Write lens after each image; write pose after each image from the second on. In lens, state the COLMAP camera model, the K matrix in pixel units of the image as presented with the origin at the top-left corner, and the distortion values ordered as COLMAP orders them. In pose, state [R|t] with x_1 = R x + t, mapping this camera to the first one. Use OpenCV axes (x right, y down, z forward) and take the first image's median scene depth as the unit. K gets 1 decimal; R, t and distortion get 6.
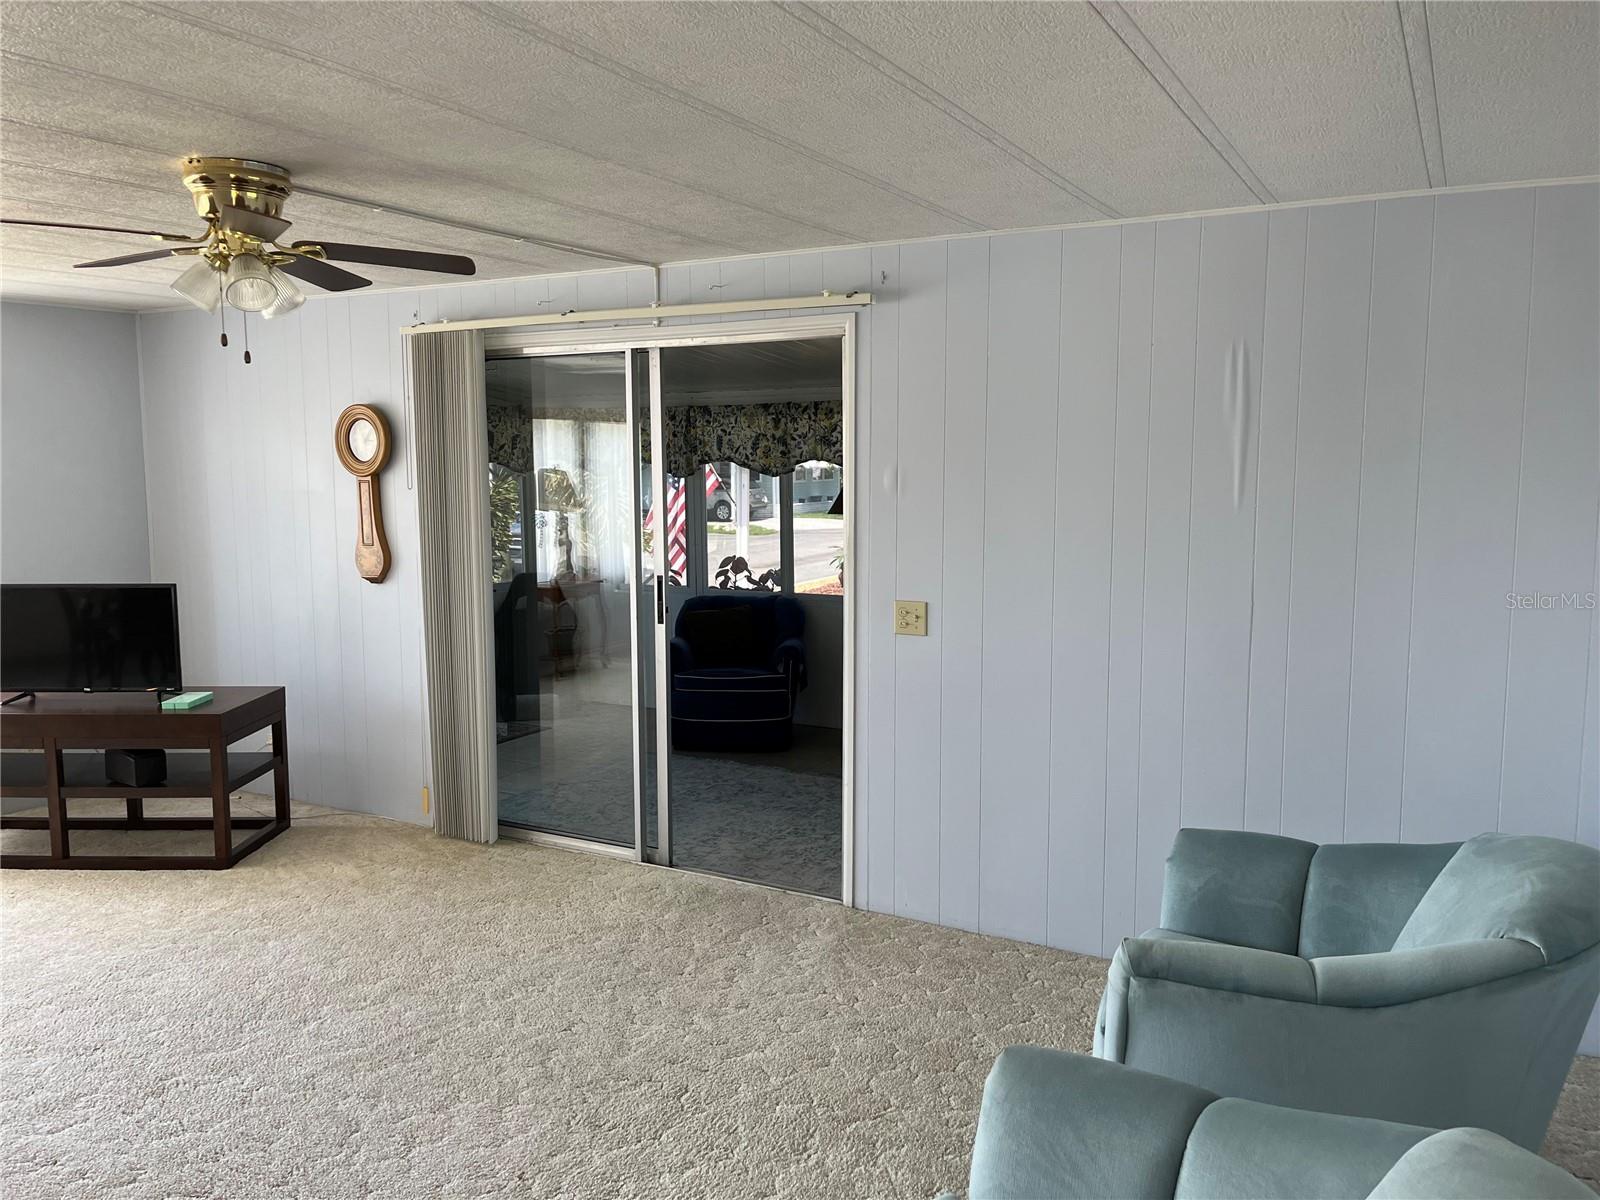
lens RADIAL K [[1215.0, 0, 810.3], [0, 1215.0, 588.2], [0, 0, 1]] dist [0.073059, -0.098479]
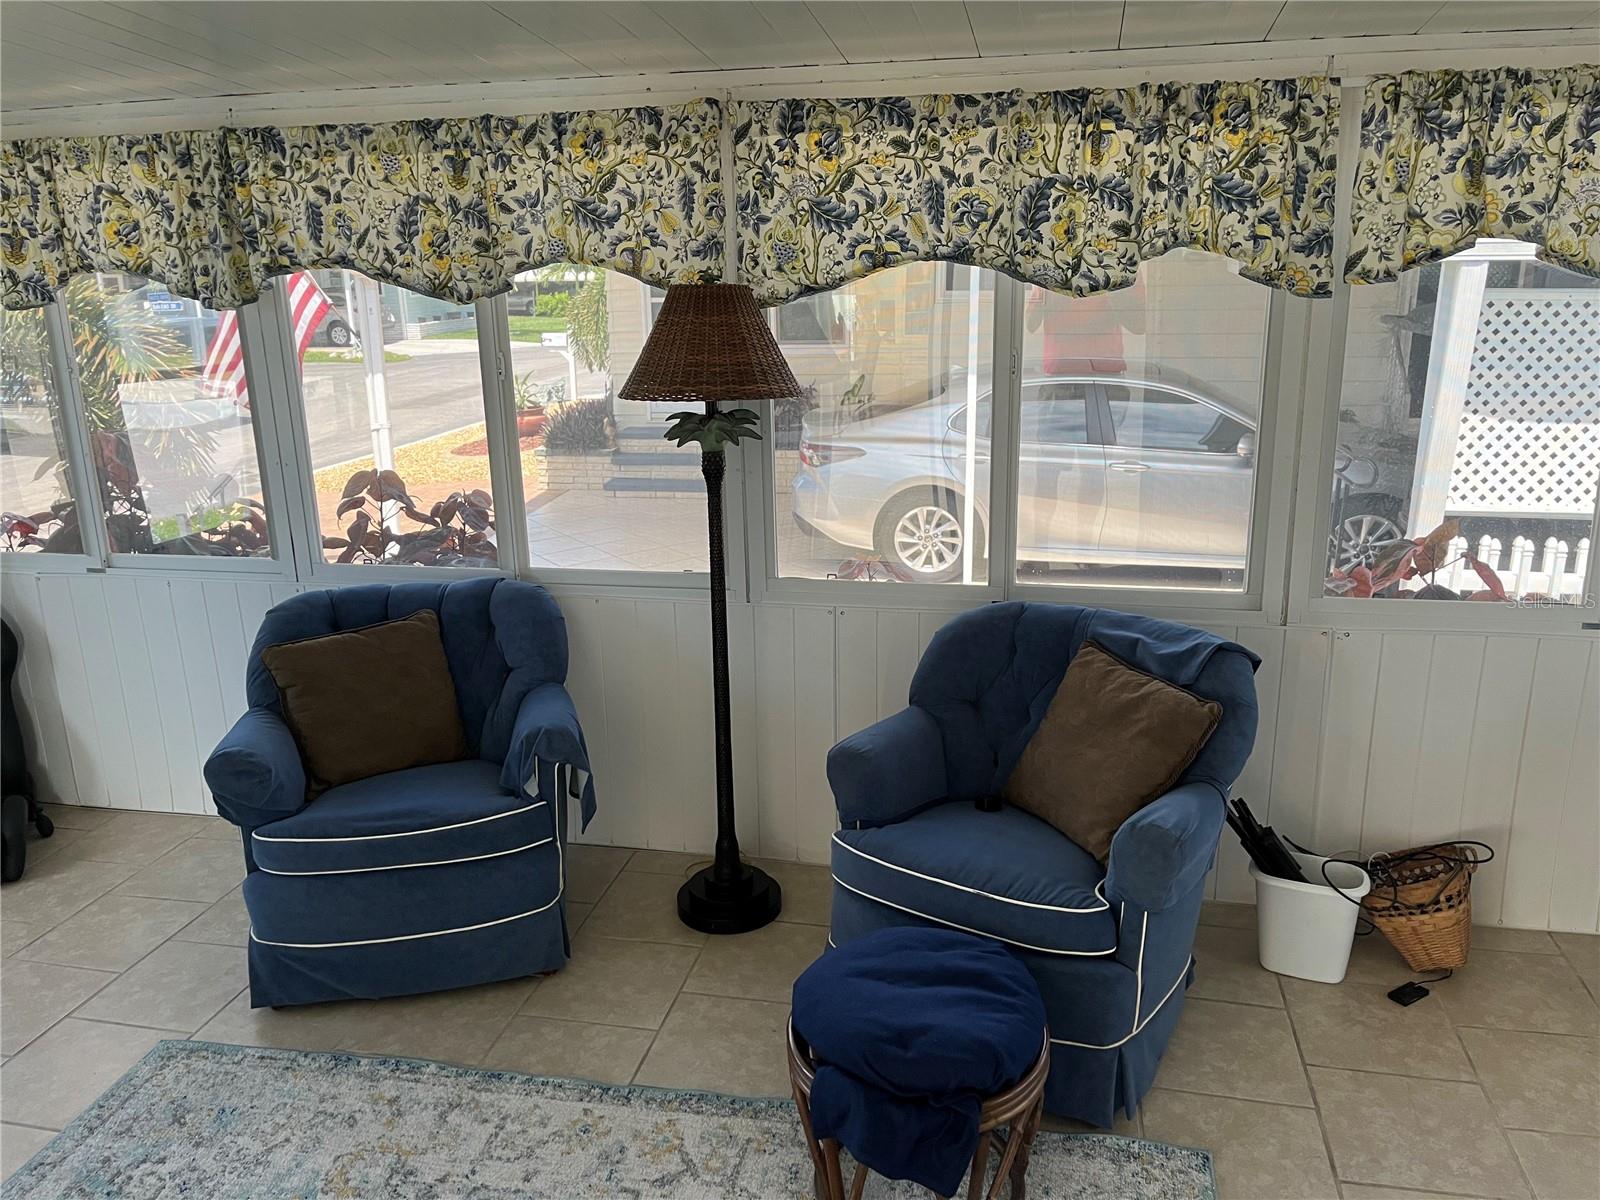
lens RADIAL K [[1215.0, 0, 795.8], [0, 1215.0, 575.8], [0, 0, 1]] dist [0.073059, -0.098479]
pose [[0.960377, -0.082750, 0.266138, -0.038797], [0.043997, 0.987946, 0.148416, -0.055655], [-0.275211, -0.130826, 0.952441, 0.543910]]
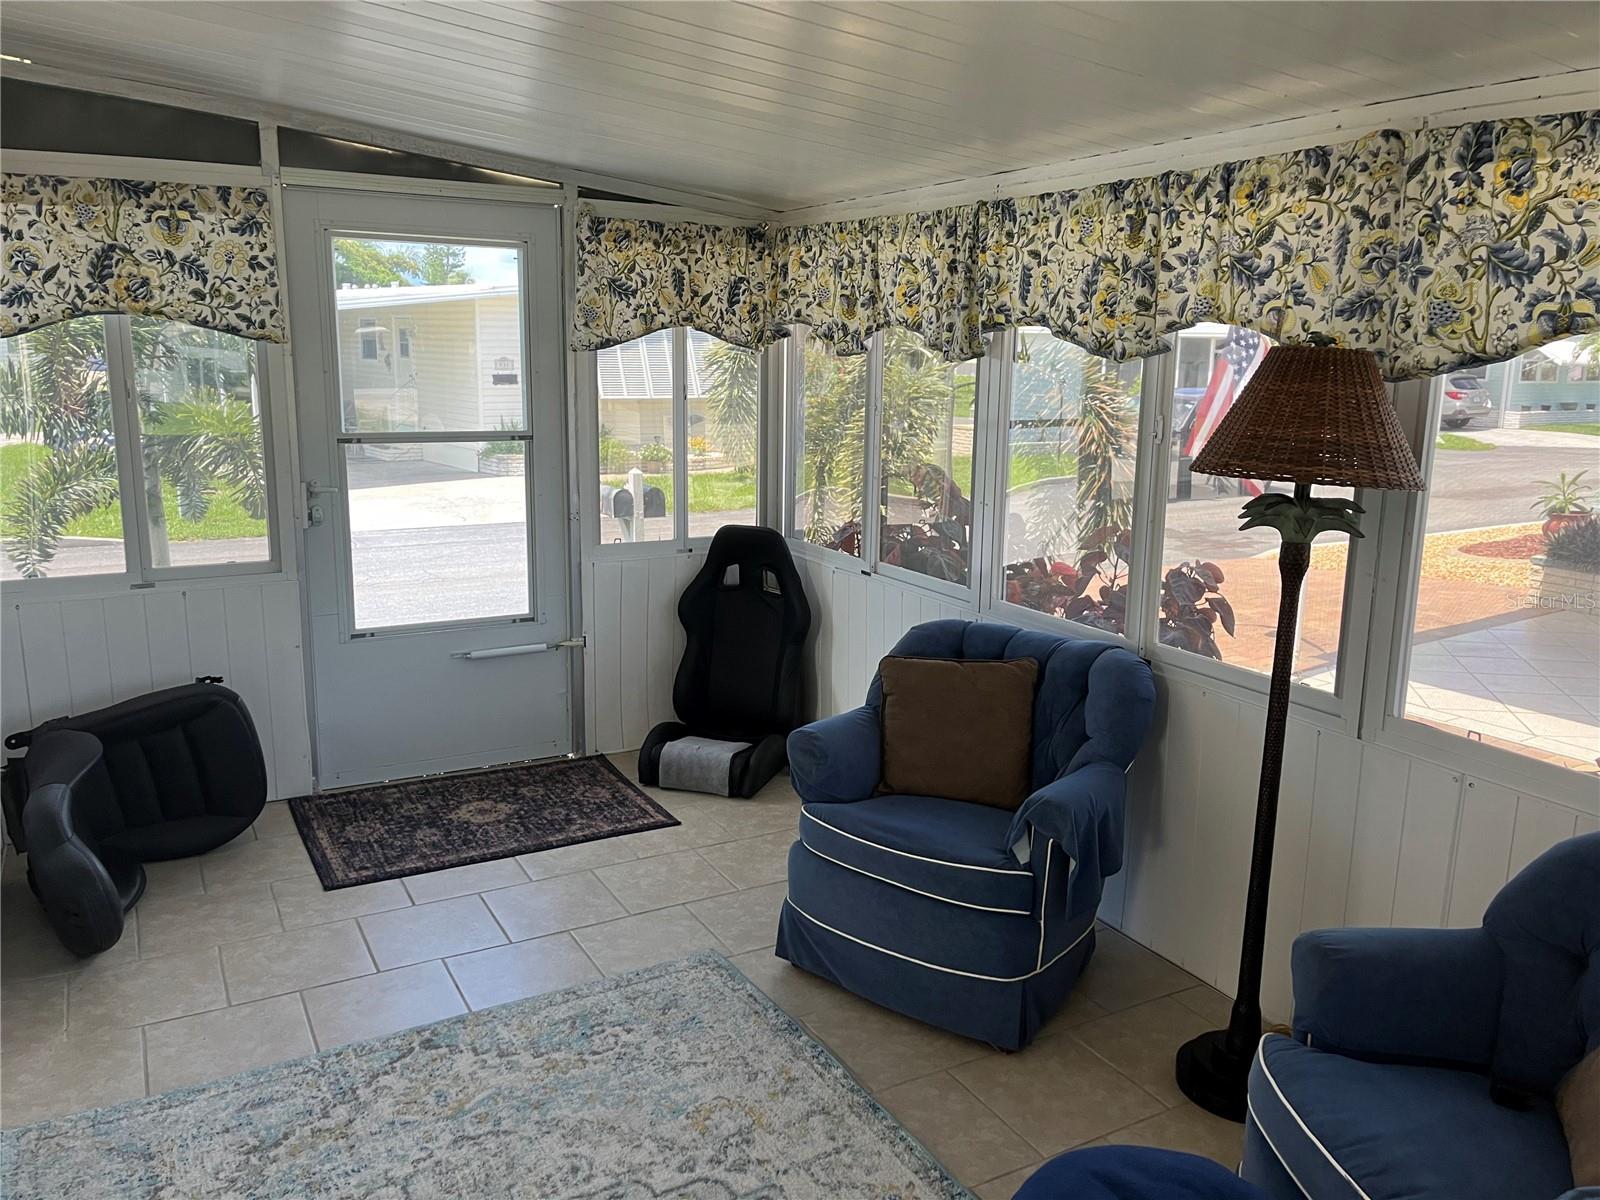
lens RADIAL K [[1215.0, 0, 824.4], [0, 1215.0, 579.1], [0, 0, 1]] dist [0.073059, -0.098479]
pose [[0.848181, 0.120902, -0.515724, 0.105301], [-0.078630, 0.991555, 0.103133, -0.052885], [0.523837, -0.046925, 0.850525, 0.579740]]
